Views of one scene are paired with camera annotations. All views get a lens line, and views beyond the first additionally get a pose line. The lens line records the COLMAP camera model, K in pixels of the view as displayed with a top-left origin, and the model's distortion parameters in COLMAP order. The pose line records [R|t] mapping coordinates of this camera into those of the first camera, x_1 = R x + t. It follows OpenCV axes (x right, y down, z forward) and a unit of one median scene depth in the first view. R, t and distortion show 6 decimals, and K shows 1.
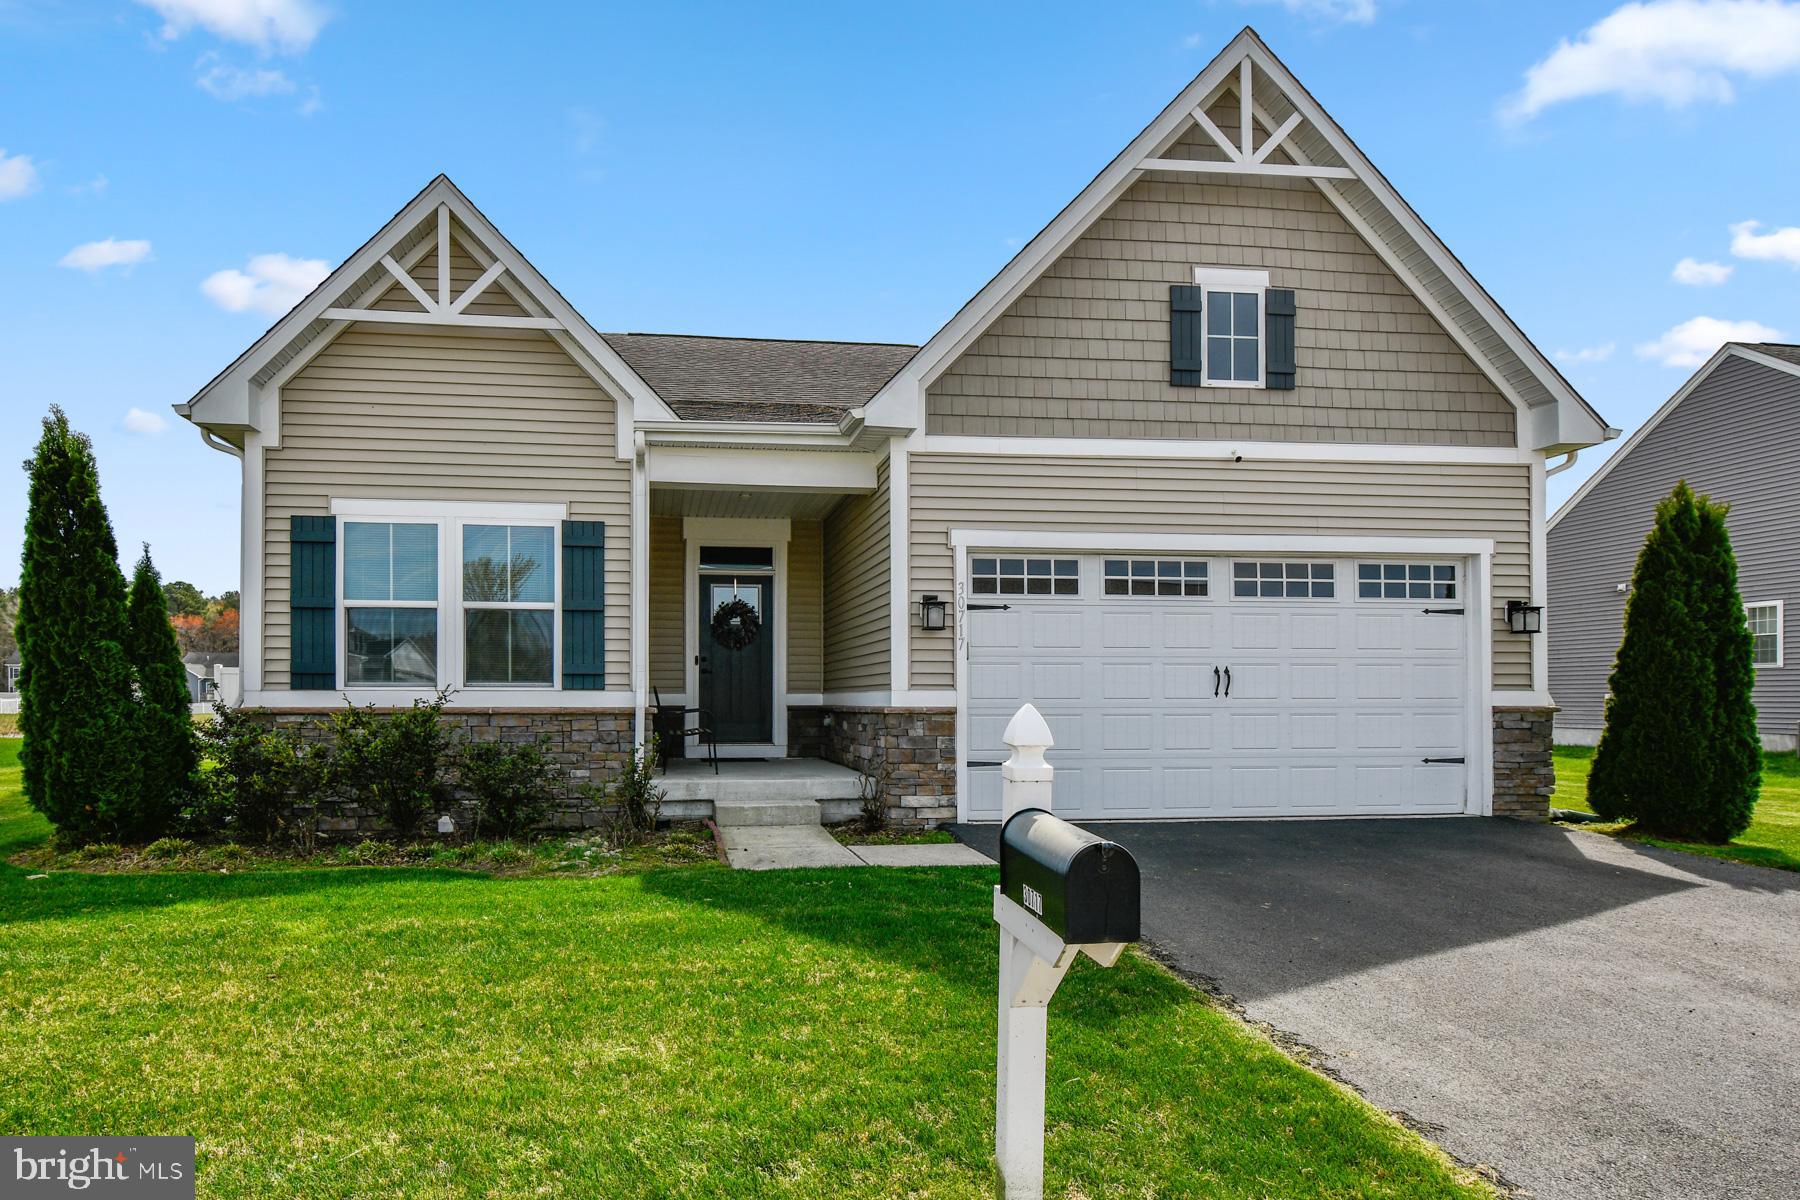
lens RADIAL K [[1264.8, 0, 898.2], [0, 1264.8, 629.8], [0, 0, 1]] dist [0.002979, -0.004854]
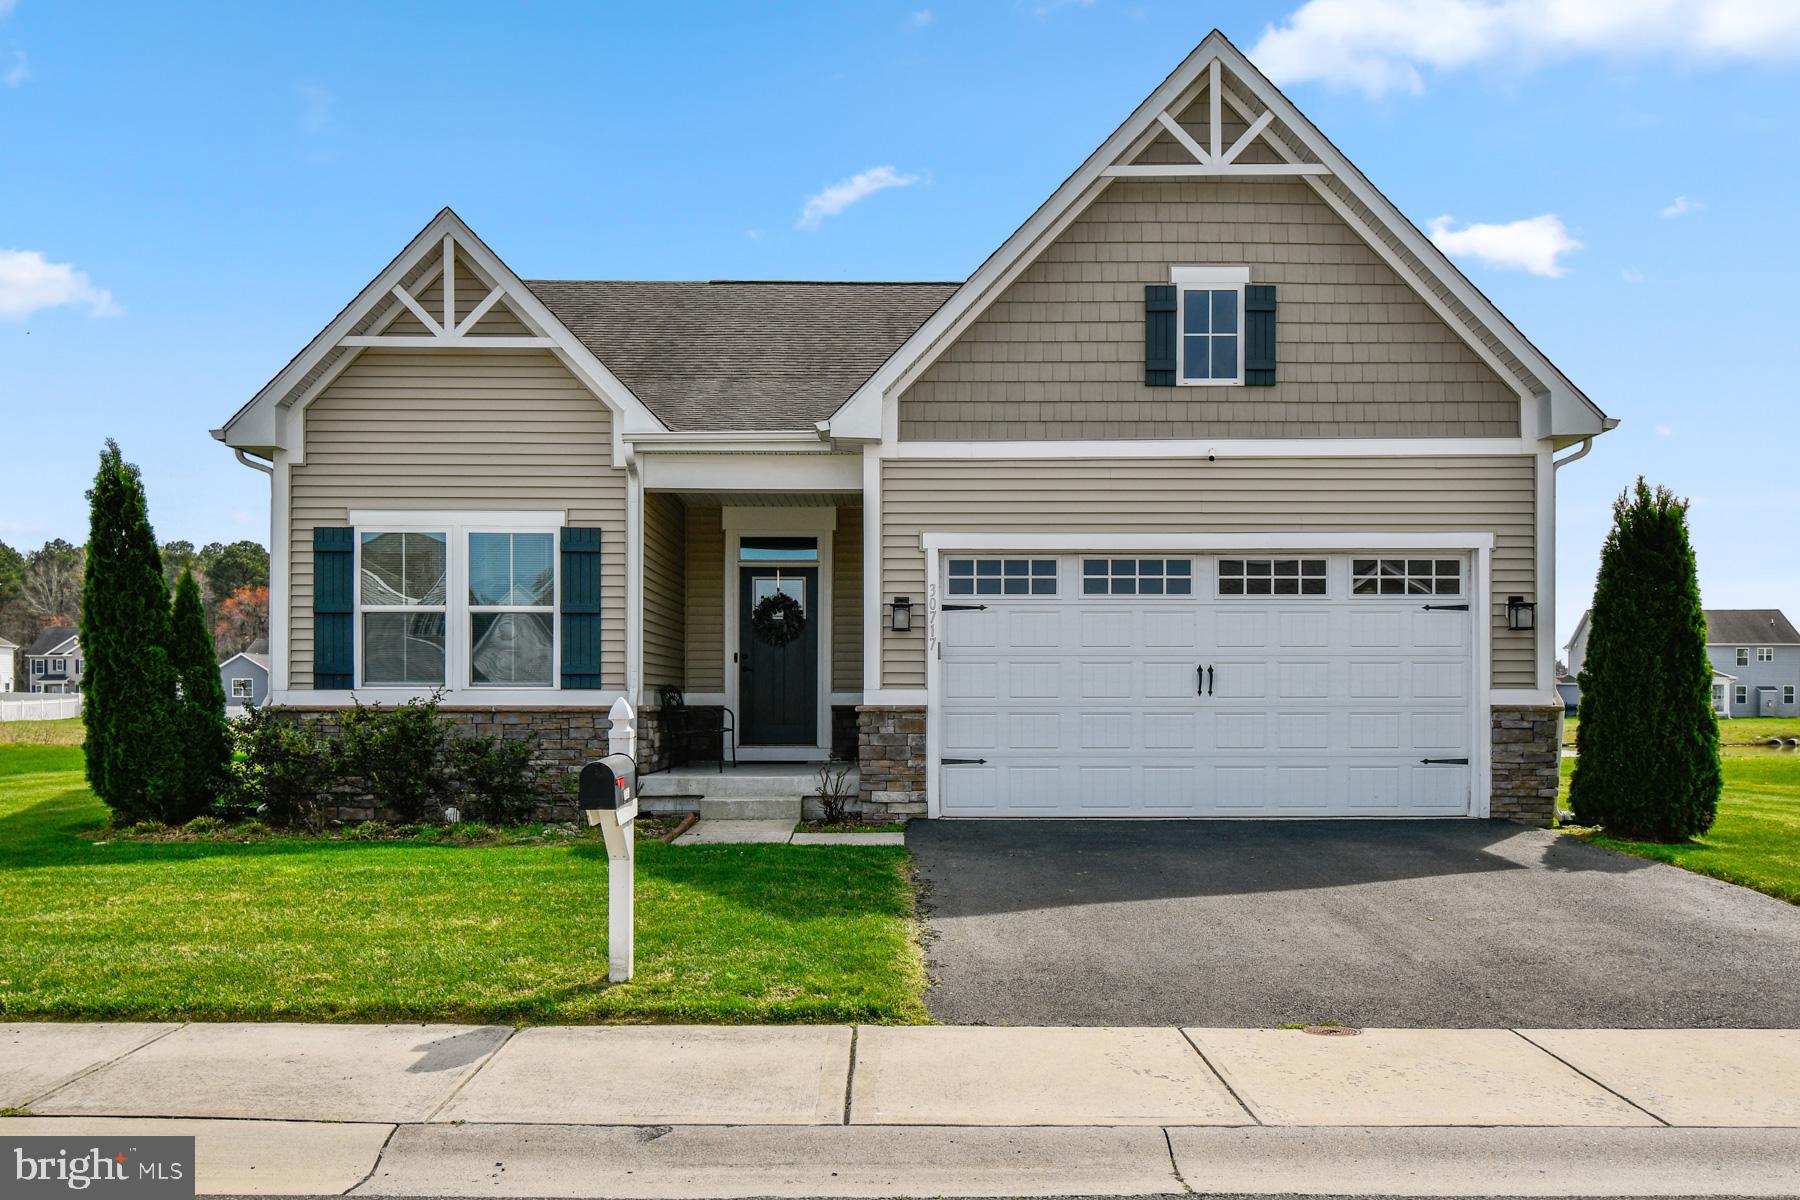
lens RADIAL K [[1583.6, 0, 900.0], [0, 1583.6, 600.0], [0, 0, 1]] dist [-0.002023, 0.006734]
pose [[0.993024, -0.007426, -0.117679, 0.170274], [0.006465, 0.999943, -0.008545, -0.013536], [0.117736, 0.007724, 0.993015, -0.273518]]
